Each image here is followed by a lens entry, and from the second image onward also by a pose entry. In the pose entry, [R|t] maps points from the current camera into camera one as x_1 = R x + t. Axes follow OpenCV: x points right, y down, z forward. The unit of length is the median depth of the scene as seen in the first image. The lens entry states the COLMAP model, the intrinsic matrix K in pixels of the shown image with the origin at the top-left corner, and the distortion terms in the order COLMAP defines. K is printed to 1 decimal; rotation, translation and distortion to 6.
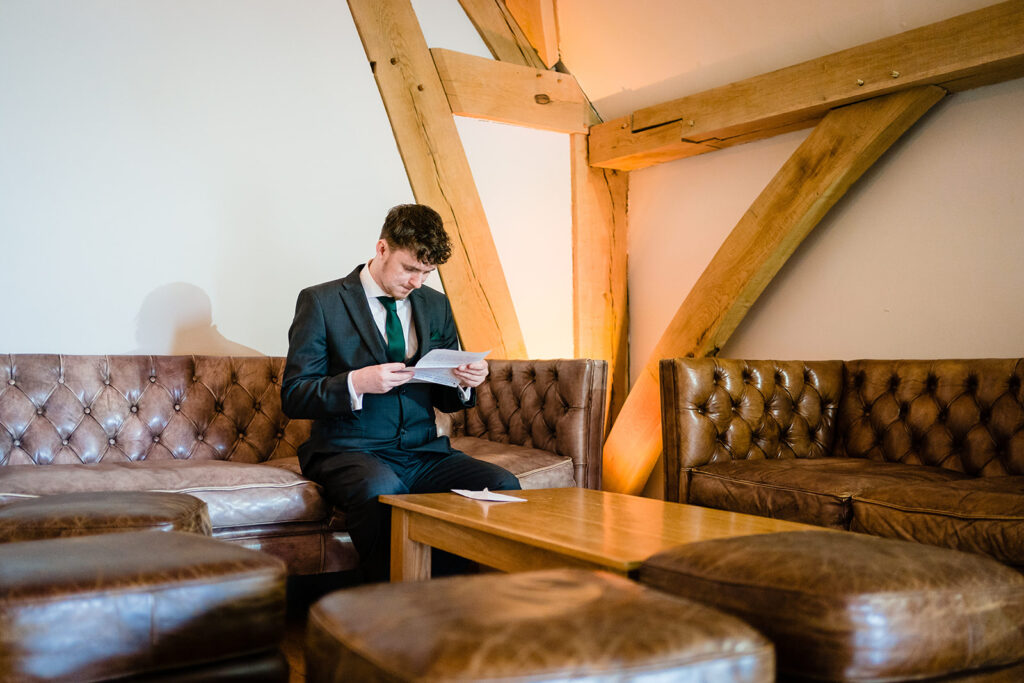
lens RADIAL K [[1090.0, 0, 509.9], [0, 1090.0, 343.0], [0, 0, 1]] dist [0.003022, 0.000000]
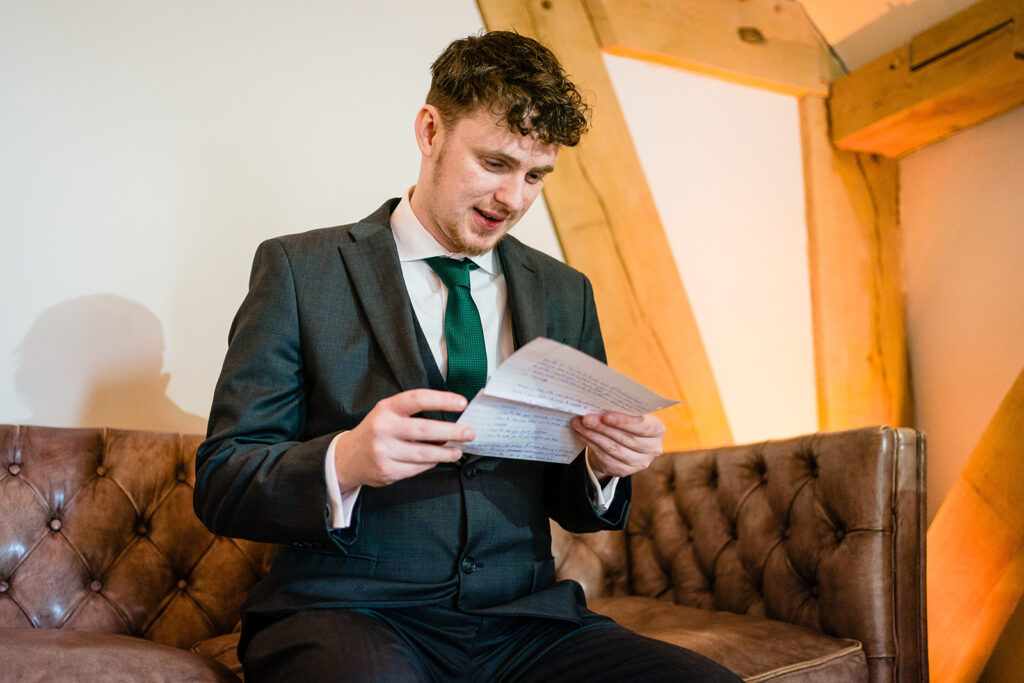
lens RADIAL K [[1090.0, 0, 518.2], [0, 1090.0, 341.2], [0, 0, 1]] dist [0.003022, 0.000000]
pose [[0.987937, -0.023046, -0.153130, -0.011323], [-0.003415, 0.985380, -0.170334, 0.059282], [0.154817, 0.168802, 0.973415, 0.510489]]
